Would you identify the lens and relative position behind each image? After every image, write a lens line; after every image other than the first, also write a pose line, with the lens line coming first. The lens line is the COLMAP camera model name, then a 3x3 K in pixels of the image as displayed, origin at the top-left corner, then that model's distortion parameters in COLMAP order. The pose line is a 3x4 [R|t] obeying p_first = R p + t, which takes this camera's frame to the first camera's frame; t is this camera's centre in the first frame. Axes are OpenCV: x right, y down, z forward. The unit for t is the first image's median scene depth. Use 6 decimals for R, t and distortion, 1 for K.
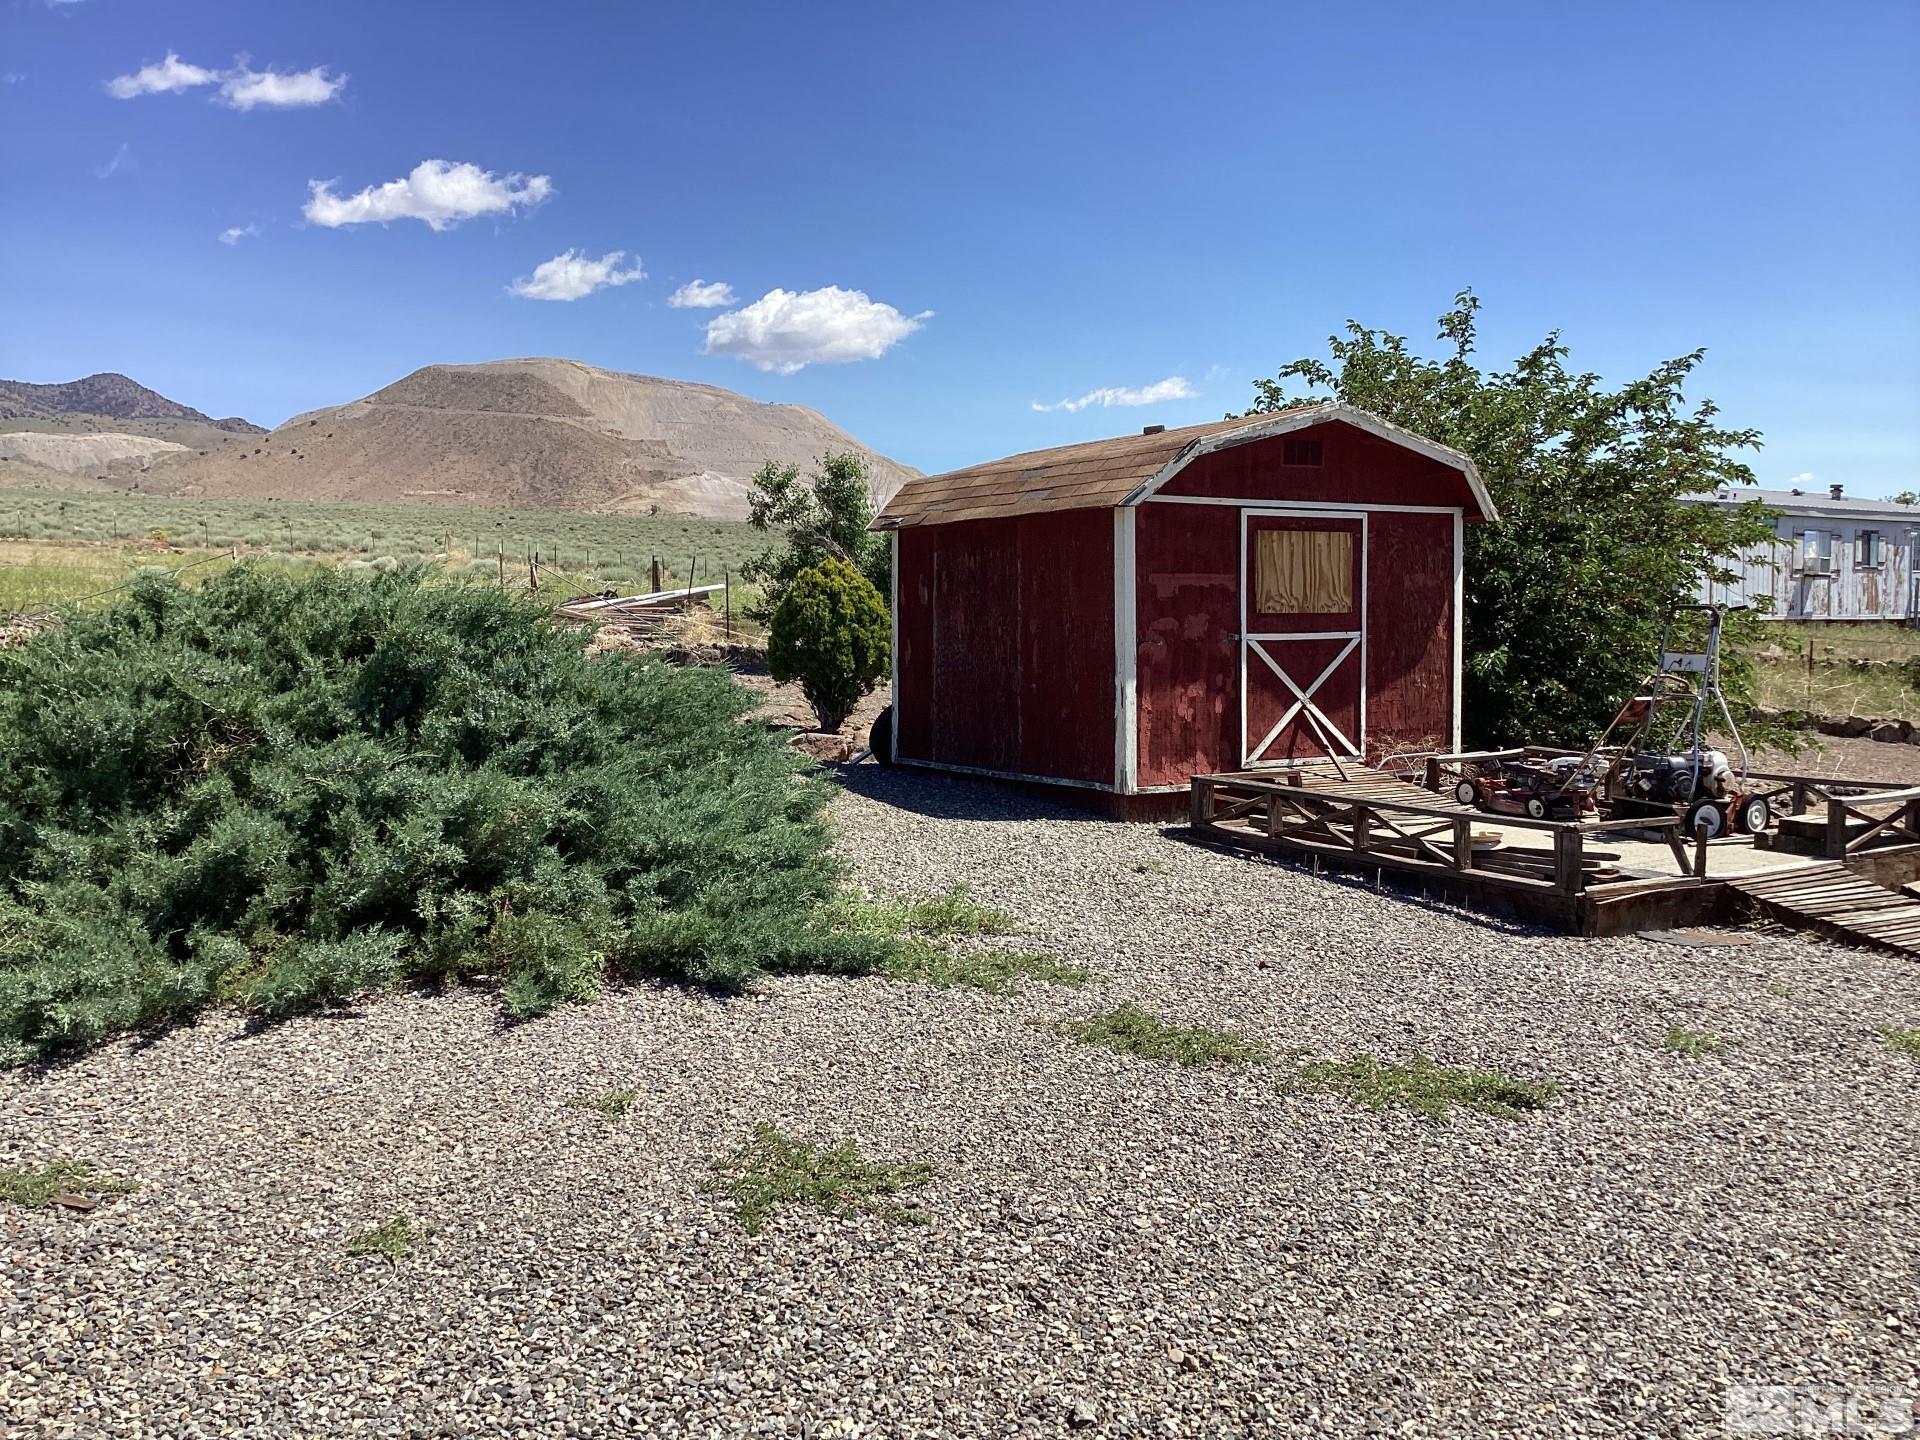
lens RADIAL K [[1724.4, 0, 925.1], [0, 1724.4, 721.0], [0, 0, 1]] dist [0.054290, -0.068779]
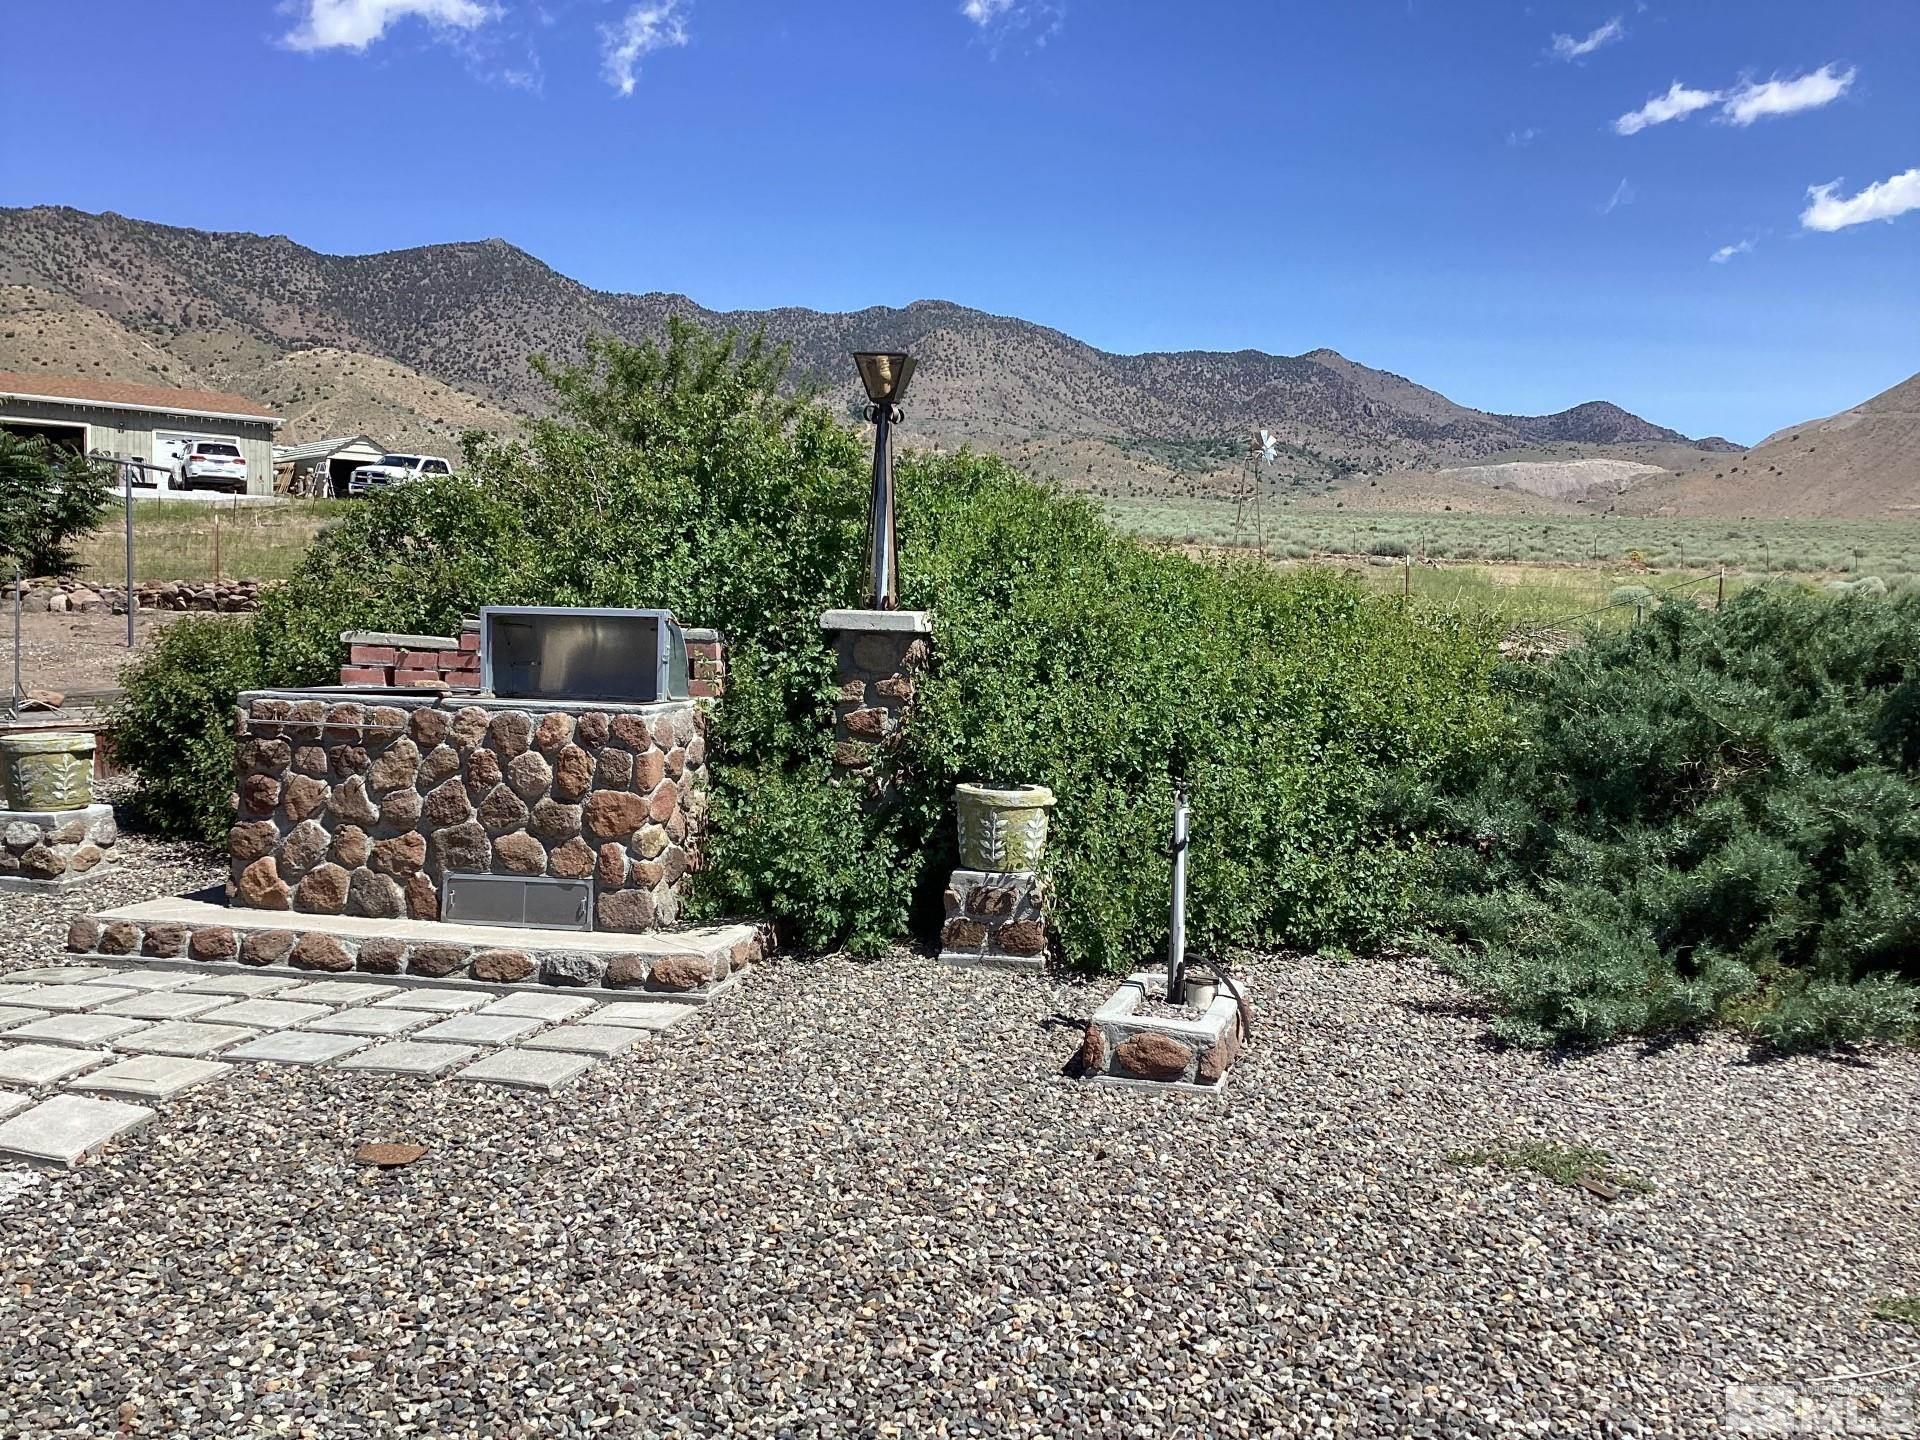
lens RADIAL K [[1724.4, 0, 955.7], [0, 1724.4, 717.3], [0, 0, 1]] dist [0.054290, -0.068779]
pose [[0.722130, 0.059681, -0.689178, -0.042010], [-0.068724, 0.997532, 0.014374, 0.001429], [0.688335, 0.036983, 0.724449, -0.032222]]
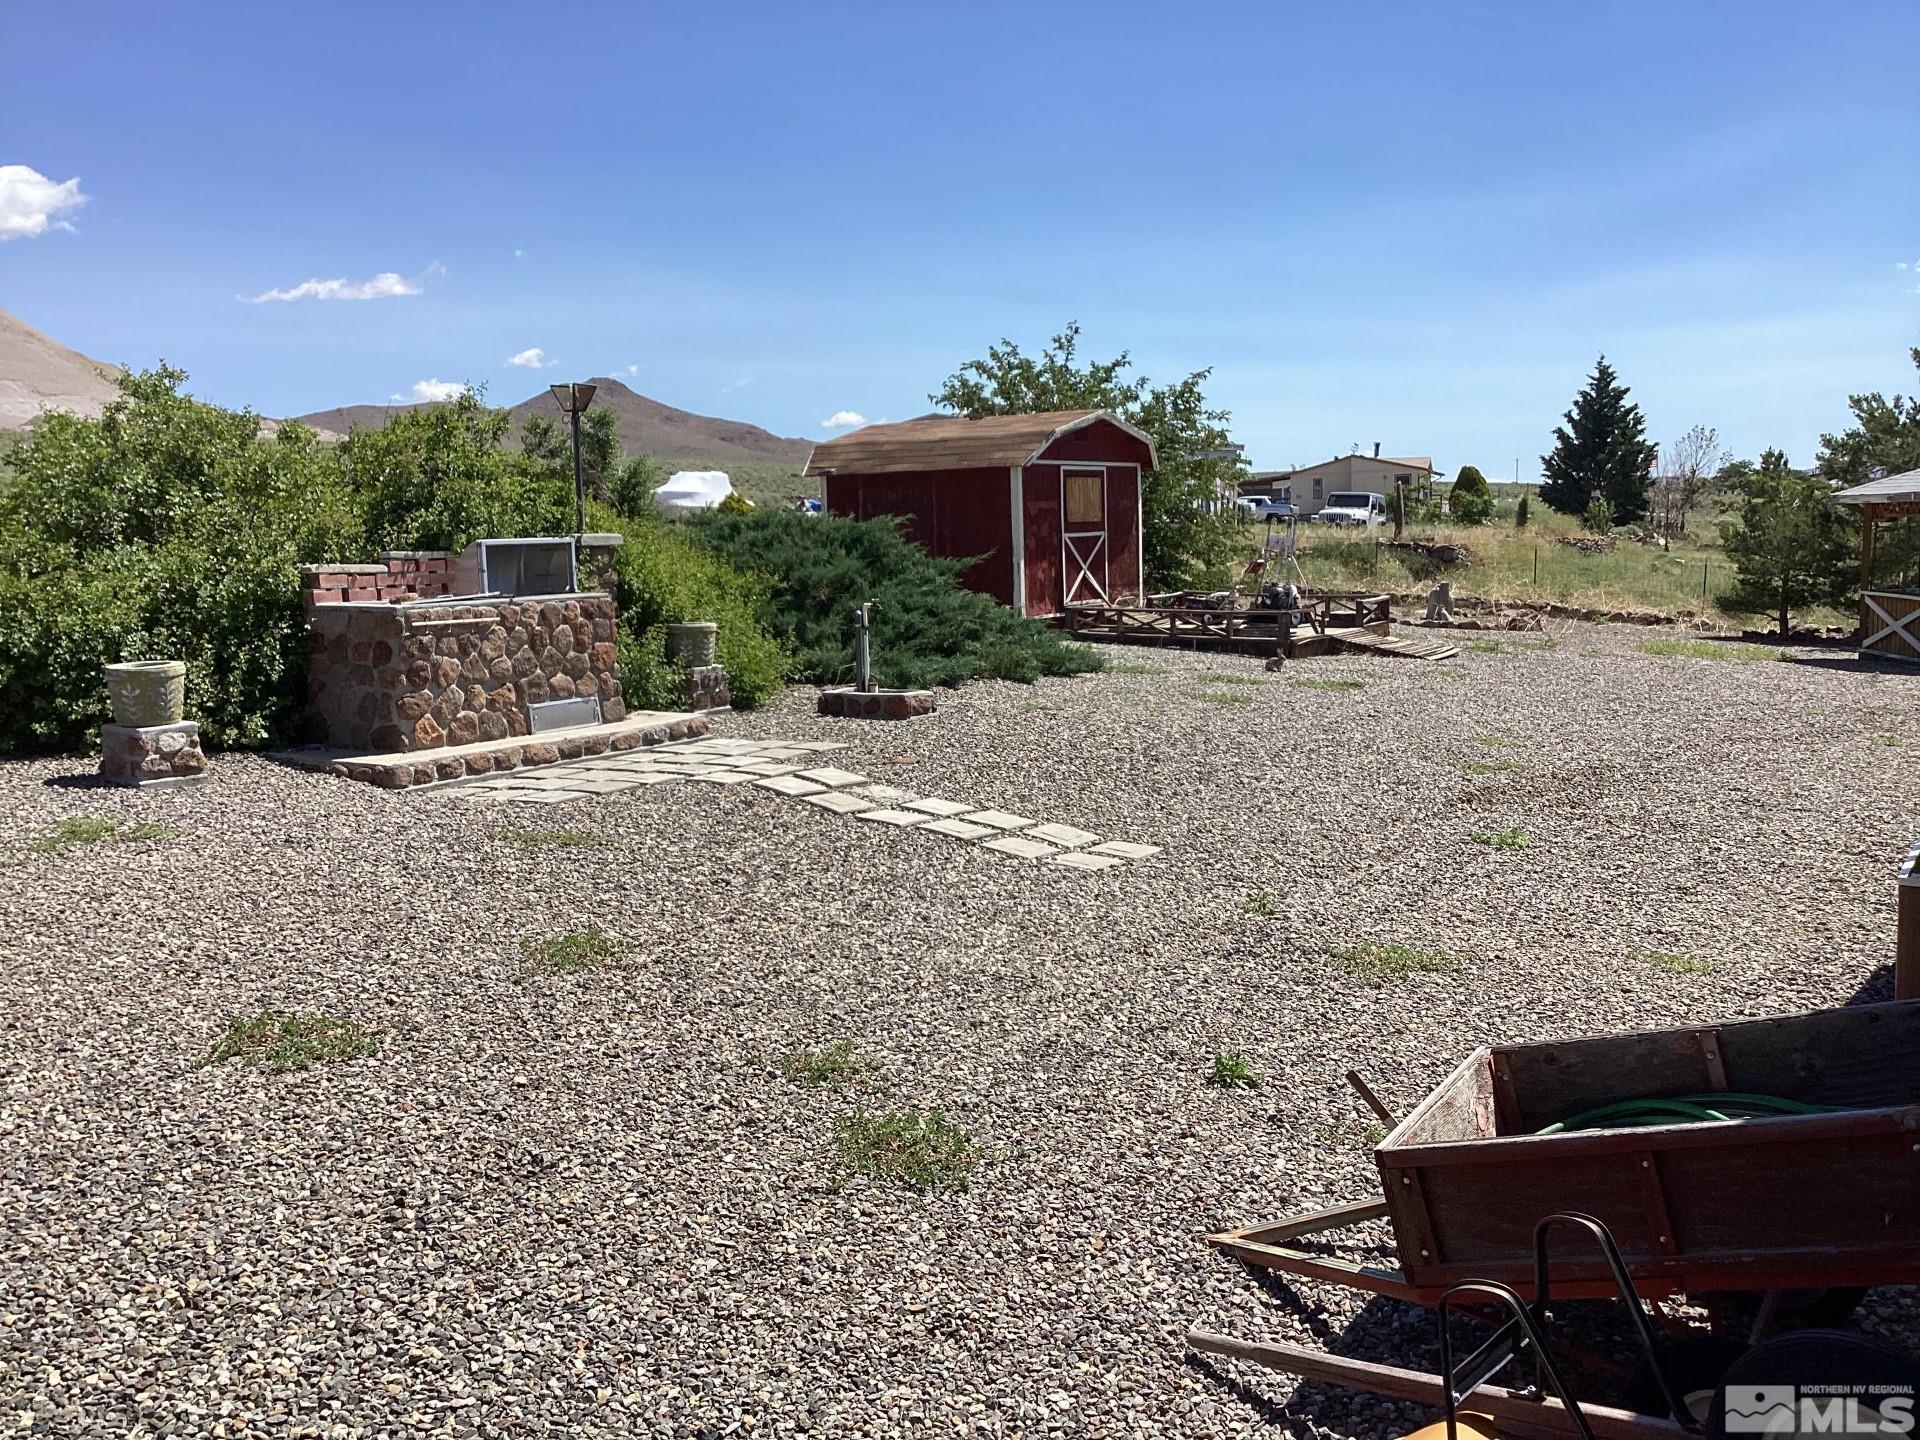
lens RADIAL K [[1724.4, 0, 958.0], [0, 1724.4, 716.5], [0, 0, 1]] dist [0.054290, -0.068779]
pose [[0.907539, -0.063331, 0.415166, -0.697443], [0.042916, 0.997374, 0.058329, 0.032706], [-0.417770, -0.035119, 0.907874, -0.643488]]
